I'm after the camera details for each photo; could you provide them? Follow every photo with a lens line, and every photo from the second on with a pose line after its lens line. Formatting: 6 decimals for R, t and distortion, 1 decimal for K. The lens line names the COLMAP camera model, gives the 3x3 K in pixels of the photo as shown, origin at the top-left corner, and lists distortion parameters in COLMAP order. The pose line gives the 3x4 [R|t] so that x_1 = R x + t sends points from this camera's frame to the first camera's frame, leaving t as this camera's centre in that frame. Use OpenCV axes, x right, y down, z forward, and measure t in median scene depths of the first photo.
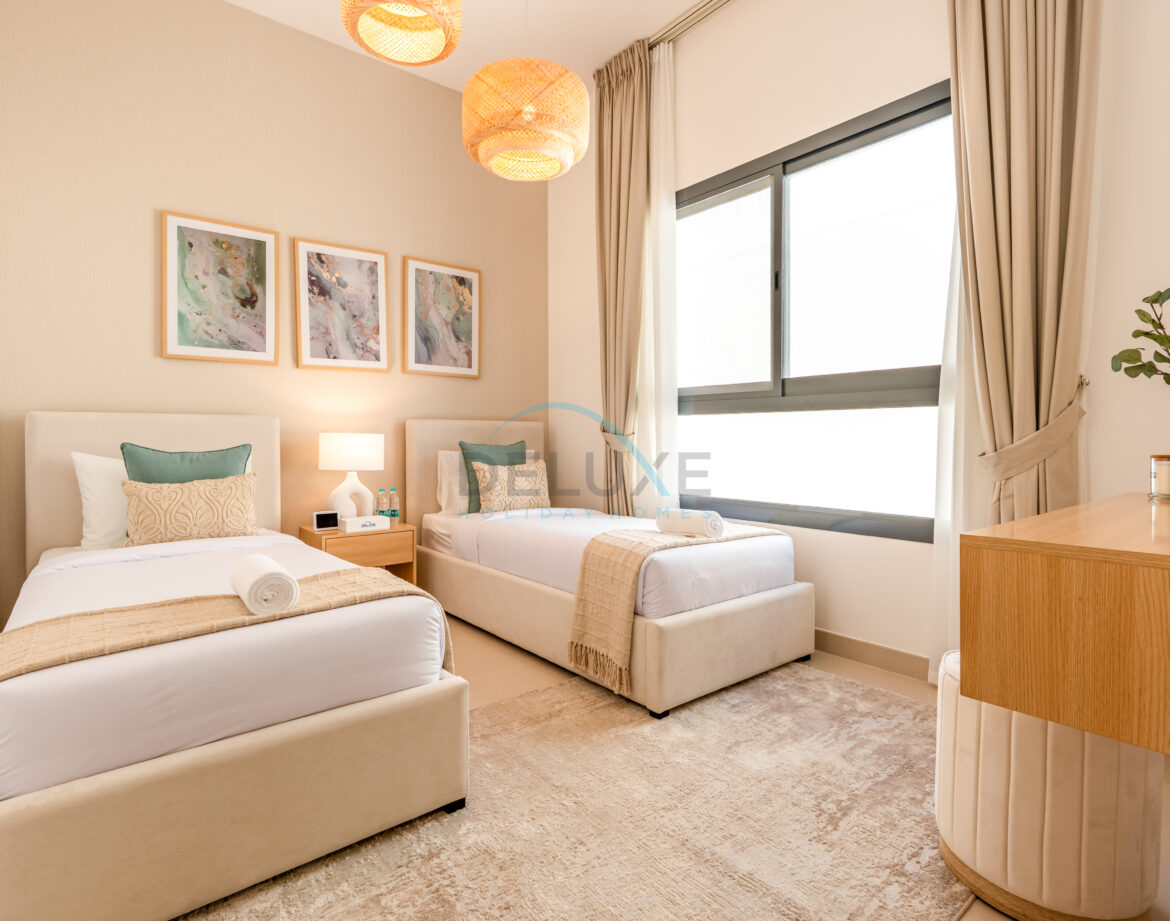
lens RADIAL K [[620.2, 0, 584.2], [0, 620.2, 440.7], [0, 0, 1]] dist [-0.002418, 0.000771]
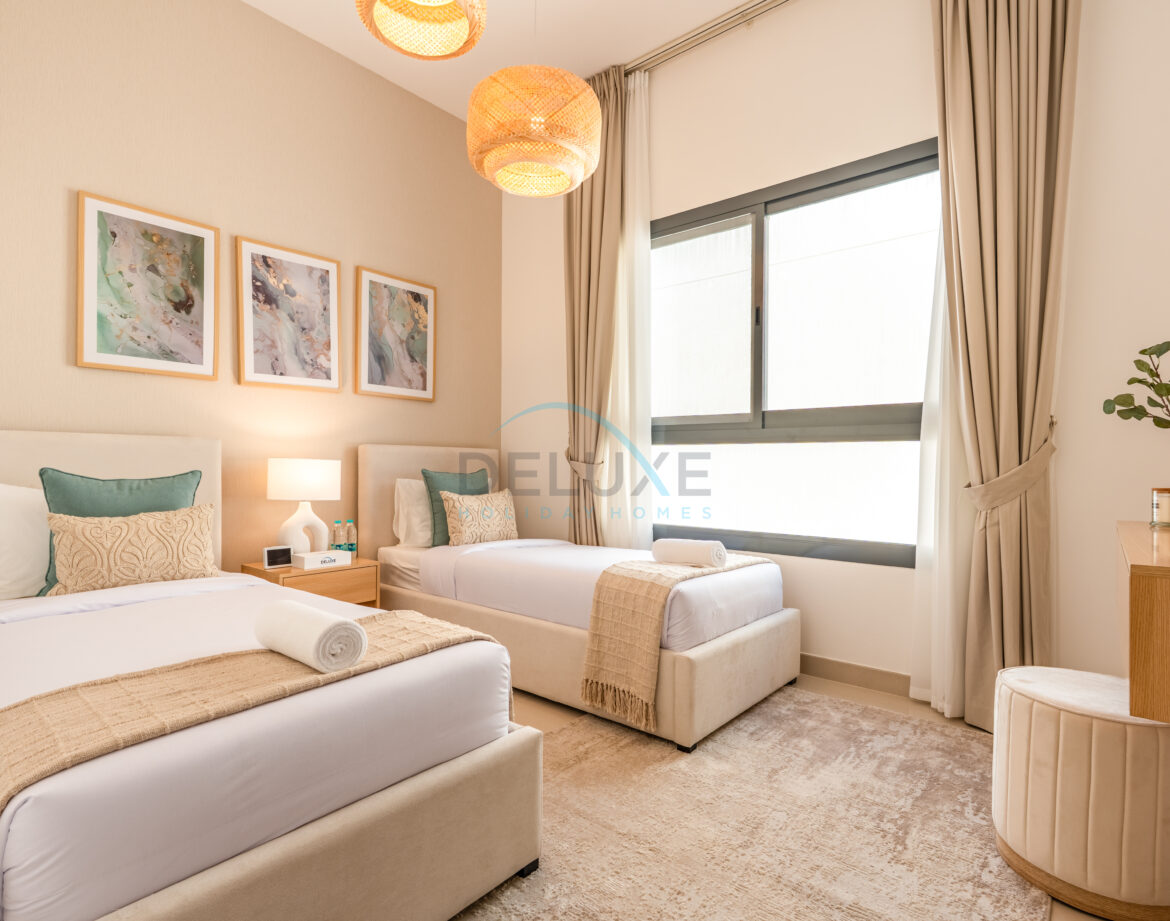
lens RADIAL K [[620.2, 0, 589.0], [0, 620.2, 467.8], [0, 0, 1]] dist [-0.002418, 0.000771]
pose [[0.980875, 0.008958, 0.194433, -0.148805], [-0.008755, 0.999960, -0.001903, -0.001225], [-0.194442, 0.000164, 0.980914, 0.040192]]
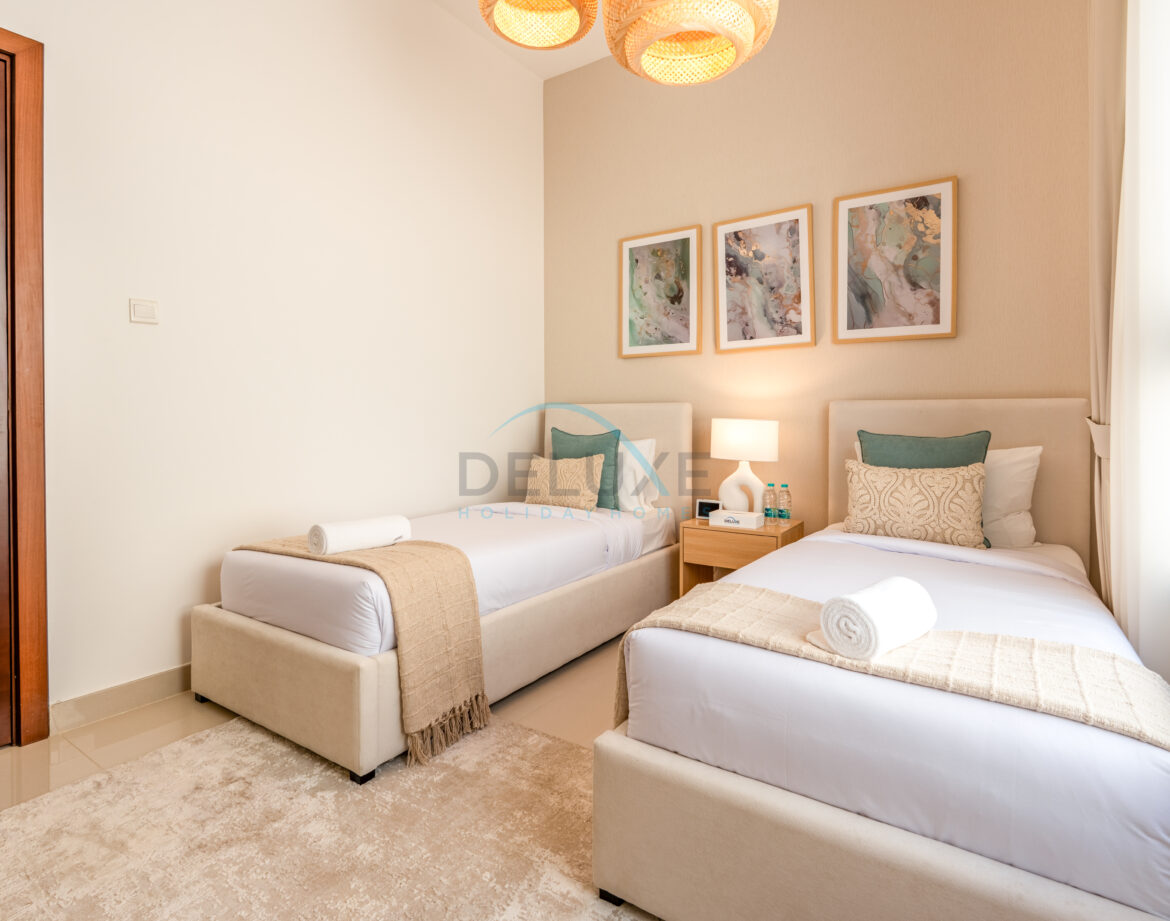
lens RADIAL K [[620.2, 0, 580.8], [0, 620.2, 422.0], [0, 0, 1]] dist [-0.002418, 0.000771]
pose [[0.288138, 0.012644, -0.957505, 0.446509], [0.000311, 0.999912, 0.013297, -0.020816], [0.957589, -0.004129, 0.288108, 0.513673]]
